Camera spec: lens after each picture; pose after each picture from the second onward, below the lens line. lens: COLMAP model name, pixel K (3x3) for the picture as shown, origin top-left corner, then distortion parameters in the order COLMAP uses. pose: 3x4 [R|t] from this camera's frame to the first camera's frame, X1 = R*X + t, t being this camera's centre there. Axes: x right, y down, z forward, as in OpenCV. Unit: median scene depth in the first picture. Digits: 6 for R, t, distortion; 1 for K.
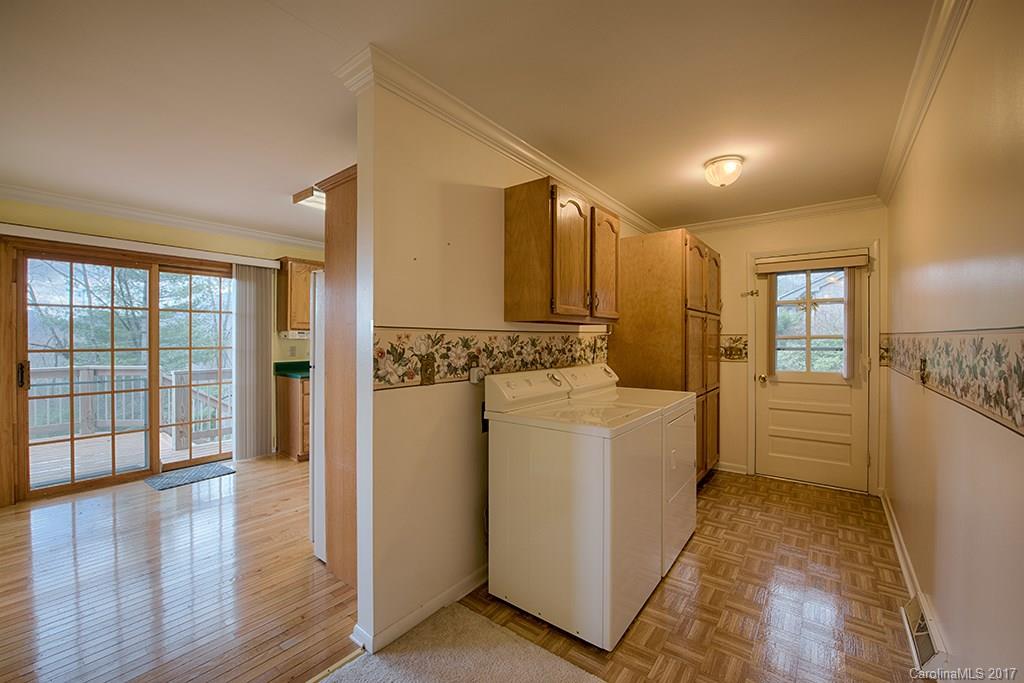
lens RADIAL K [[407.6, 0, 512.8], [0, 407.6, 338.5], [0, 0, 1]] dist [-0.014324, -0.000600]
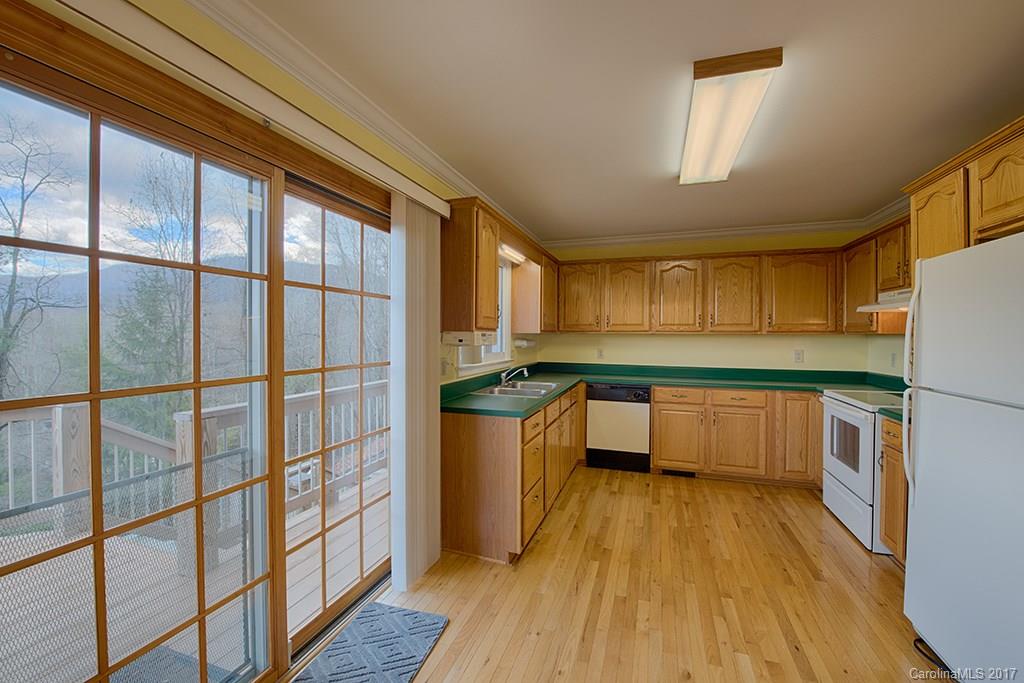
lens RADIAL K [[407.6, 0, 511.8], [0, 407.6, 338.5], [0, 0, 1]] dist [-0.014324, -0.000600]
pose [[0.941731, 0.001001, 0.336366, -0.804614], [-0.003638, 0.999967, 0.007210, -0.015489], [-0.336348, -0.008013, 0.941704, 0.530134]]
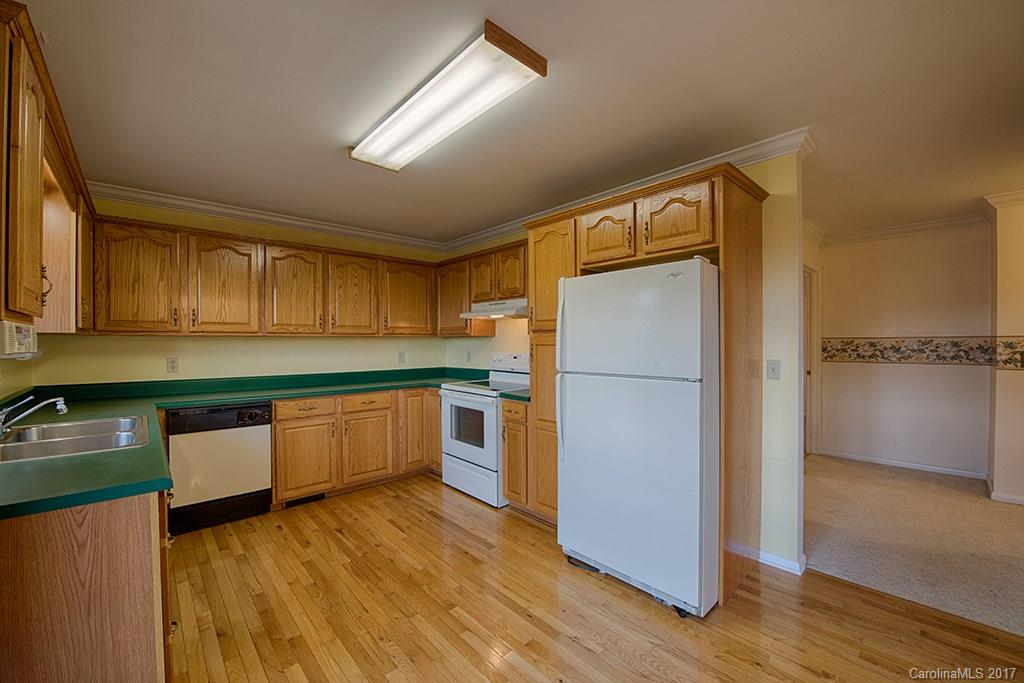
lens RADIAL K [[407.6, 0, 510.9], [0, 407.6, 344.5], [0, 0, 1]] dist [-0.014324, -0.000600]
pose [[0.163428, -0.007771, 0.986525, -0.852648], [0.005780, 0.999959, 0.006920, -0.004684], [-0.986538, 0.004571, 0.163467, 0.809810]]
